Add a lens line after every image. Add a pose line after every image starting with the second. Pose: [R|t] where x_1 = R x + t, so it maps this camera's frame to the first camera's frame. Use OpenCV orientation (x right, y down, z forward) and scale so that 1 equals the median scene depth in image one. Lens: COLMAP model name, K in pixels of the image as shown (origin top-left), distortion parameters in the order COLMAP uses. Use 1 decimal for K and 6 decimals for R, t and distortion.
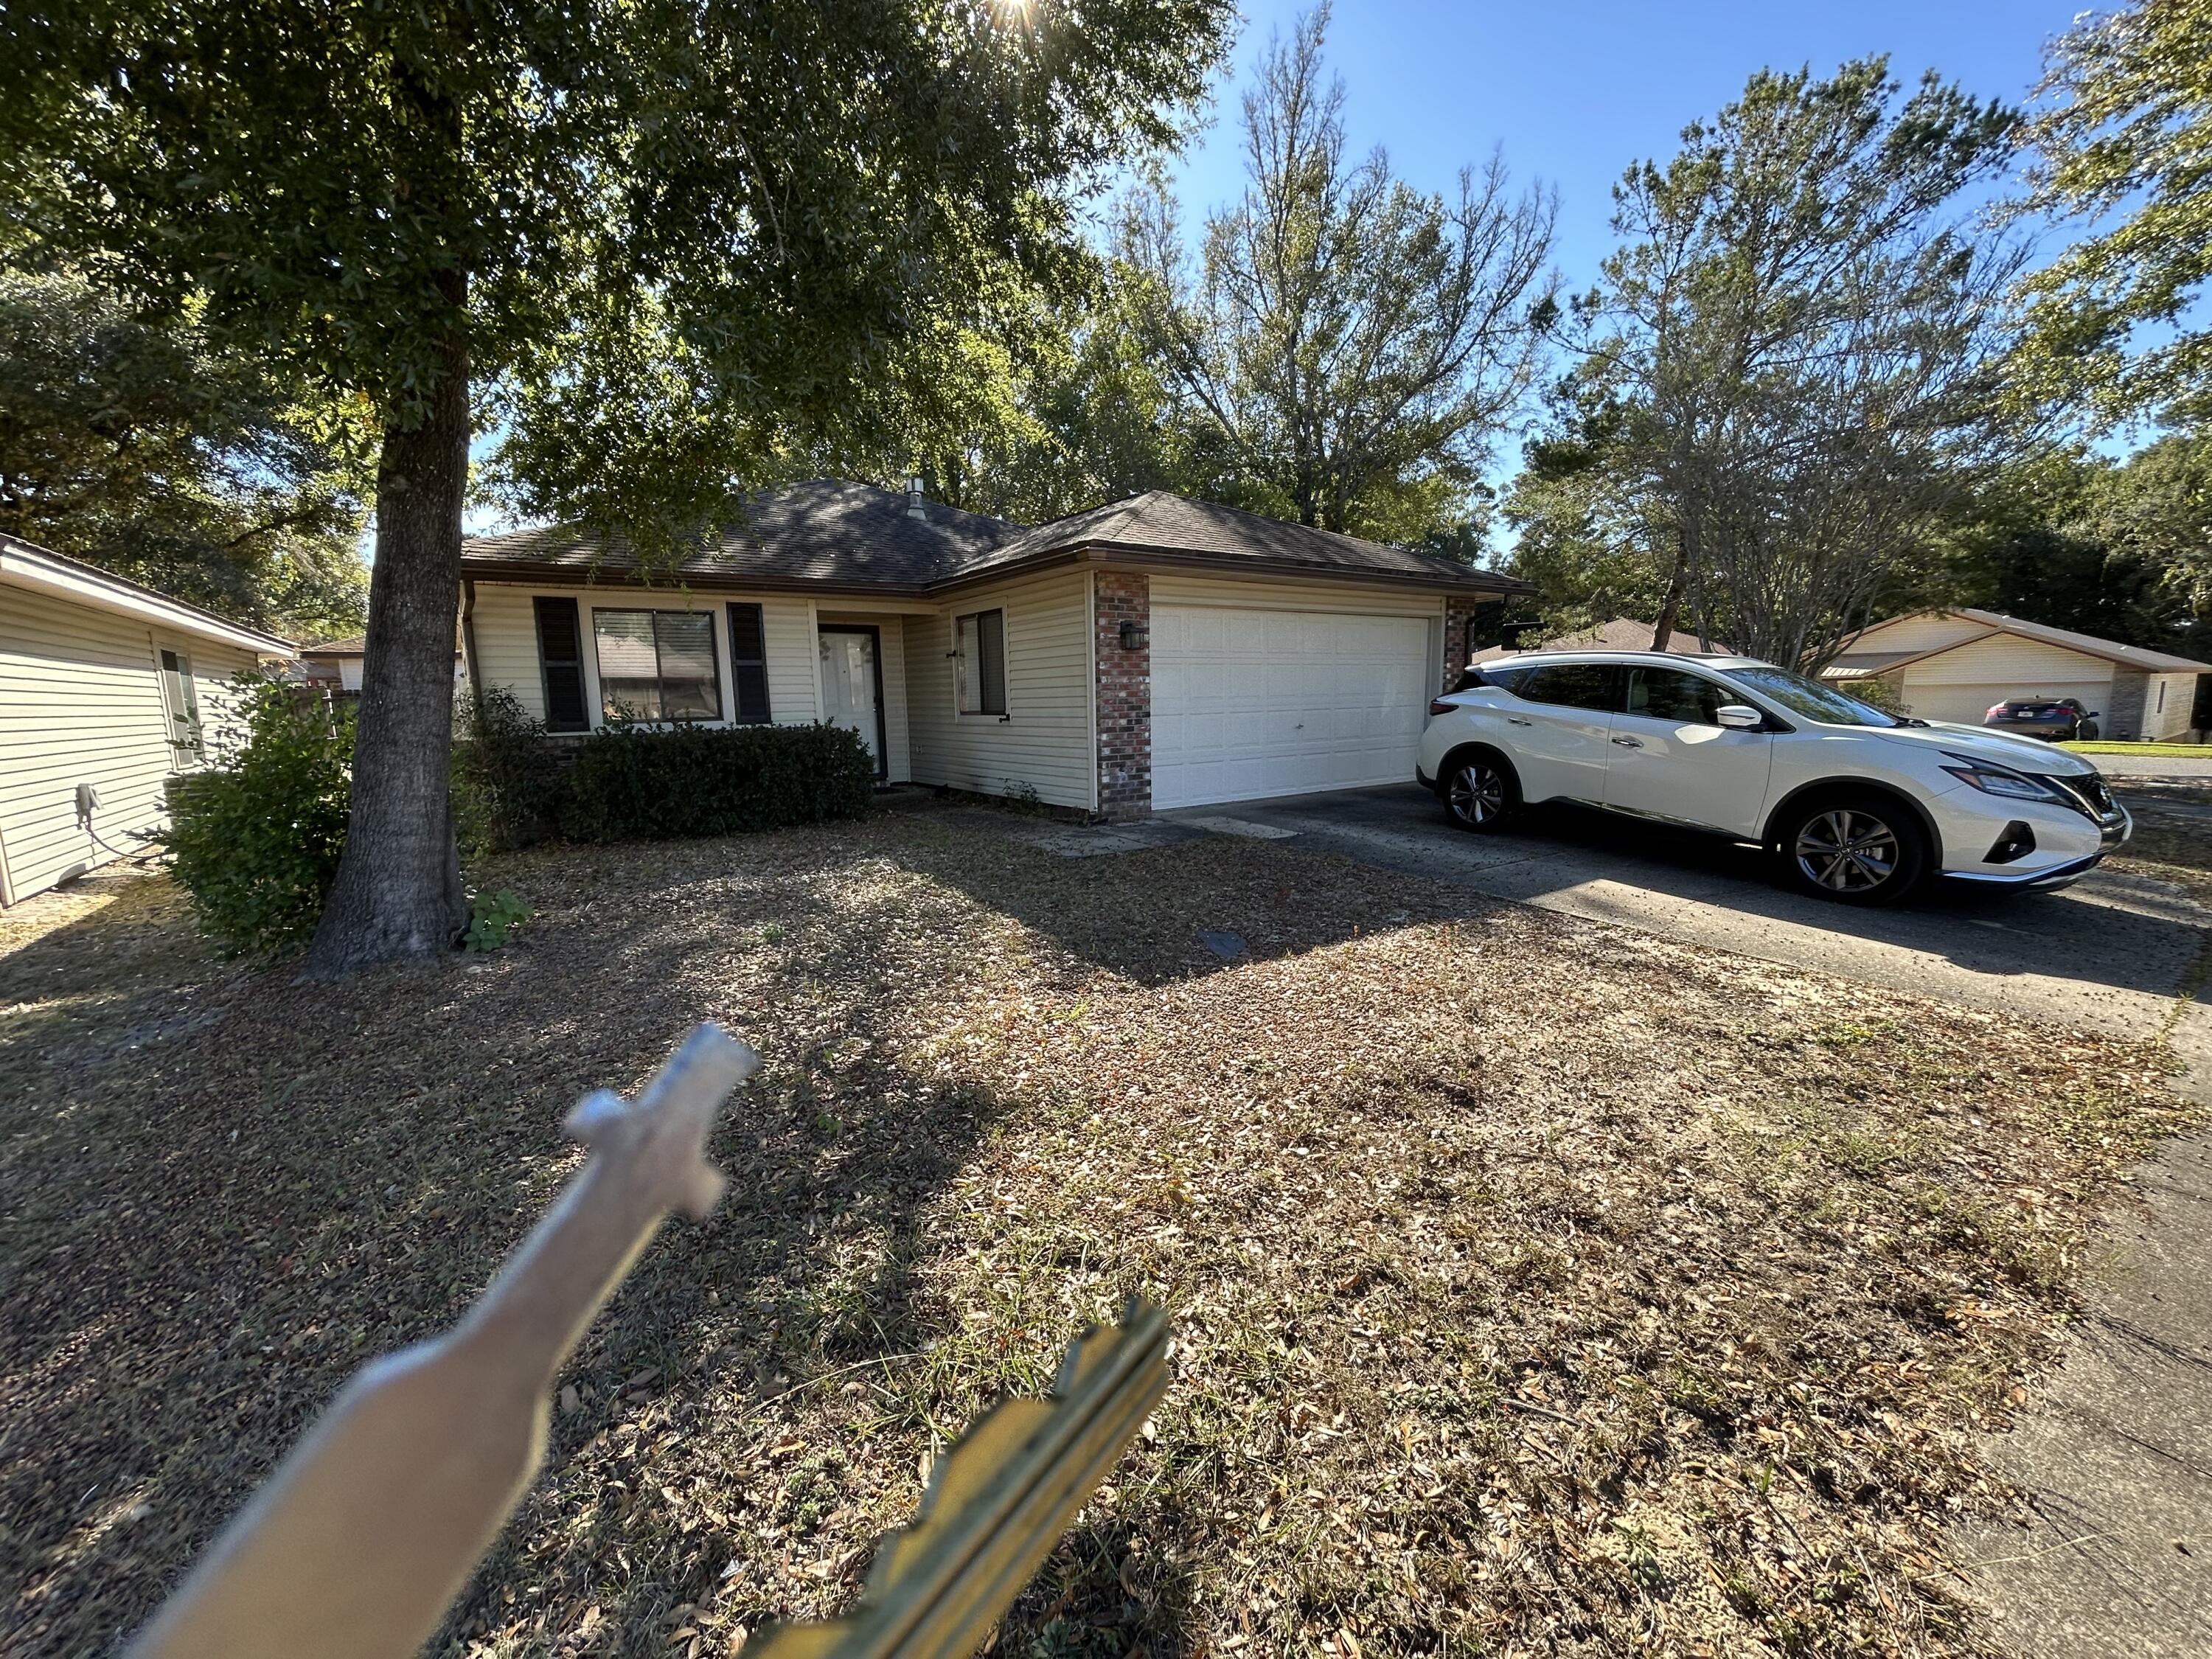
lens RADIAL K [[893.1, 0, 1098.9], [0, 893.1, 843.8], [0, 0, 1]] dist [-0.000482, 0.000017]
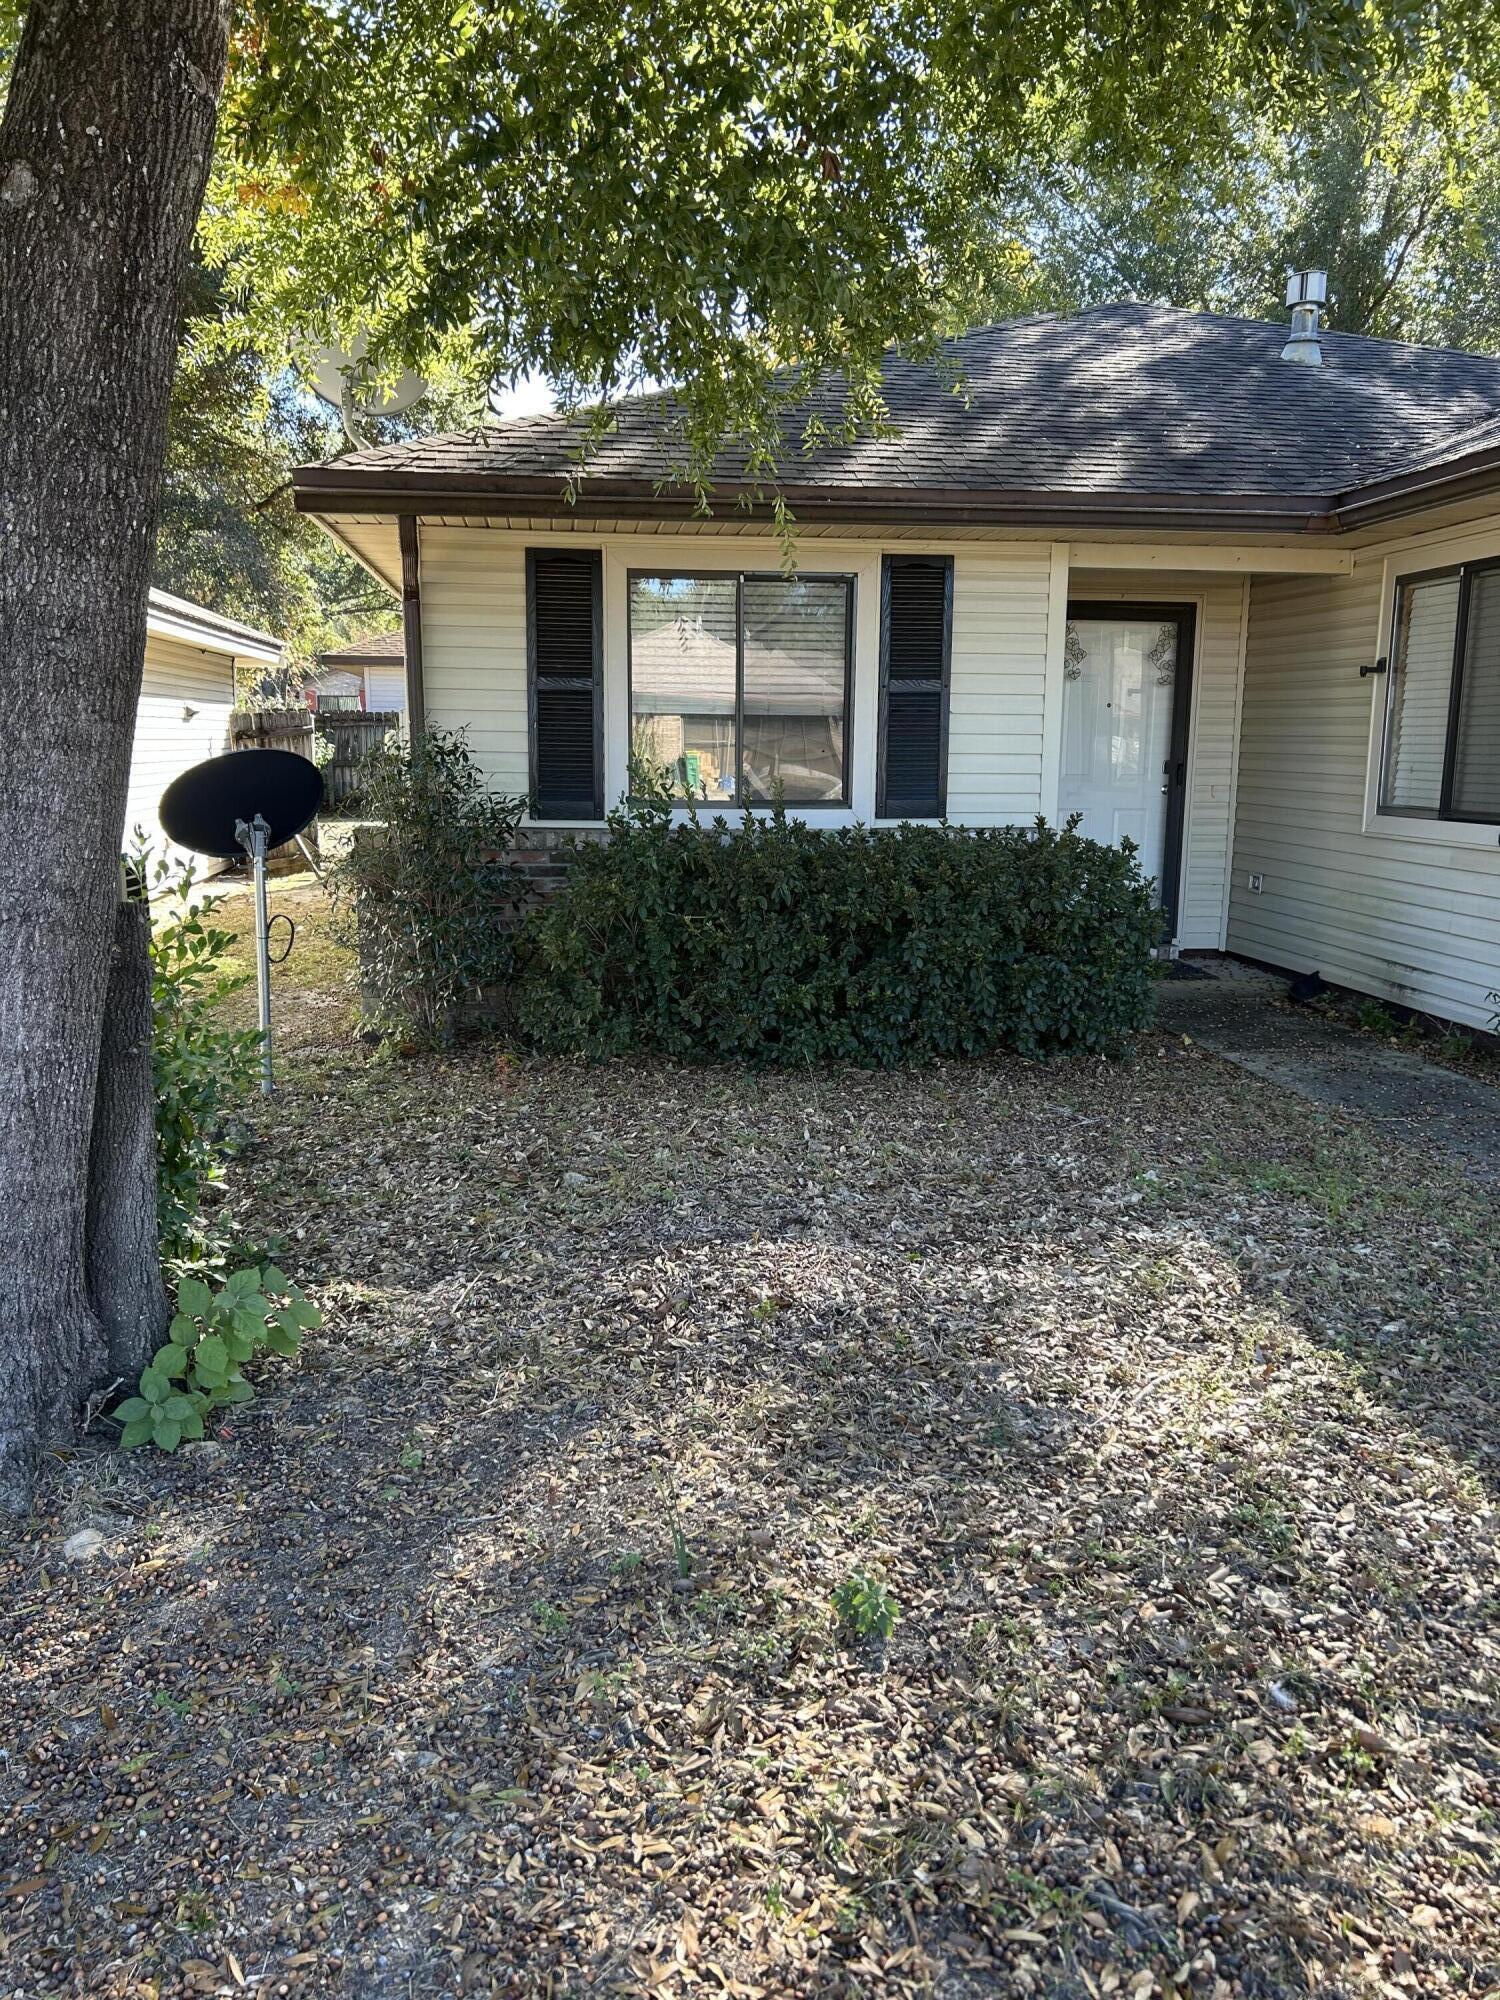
lens RADIAL K [[1505.9, 0, 744.1], [0, 1505.9, 998.4], [0, 0, 1]] dist [0.065963, 0.001594]
pose [[0.884019, 0.110857, -0.454116, -0.094199], [-0.105781, 0.993713, 0.036661, -0.059973], [0.455326, 0.015628, 0.890188, 0.259445]]
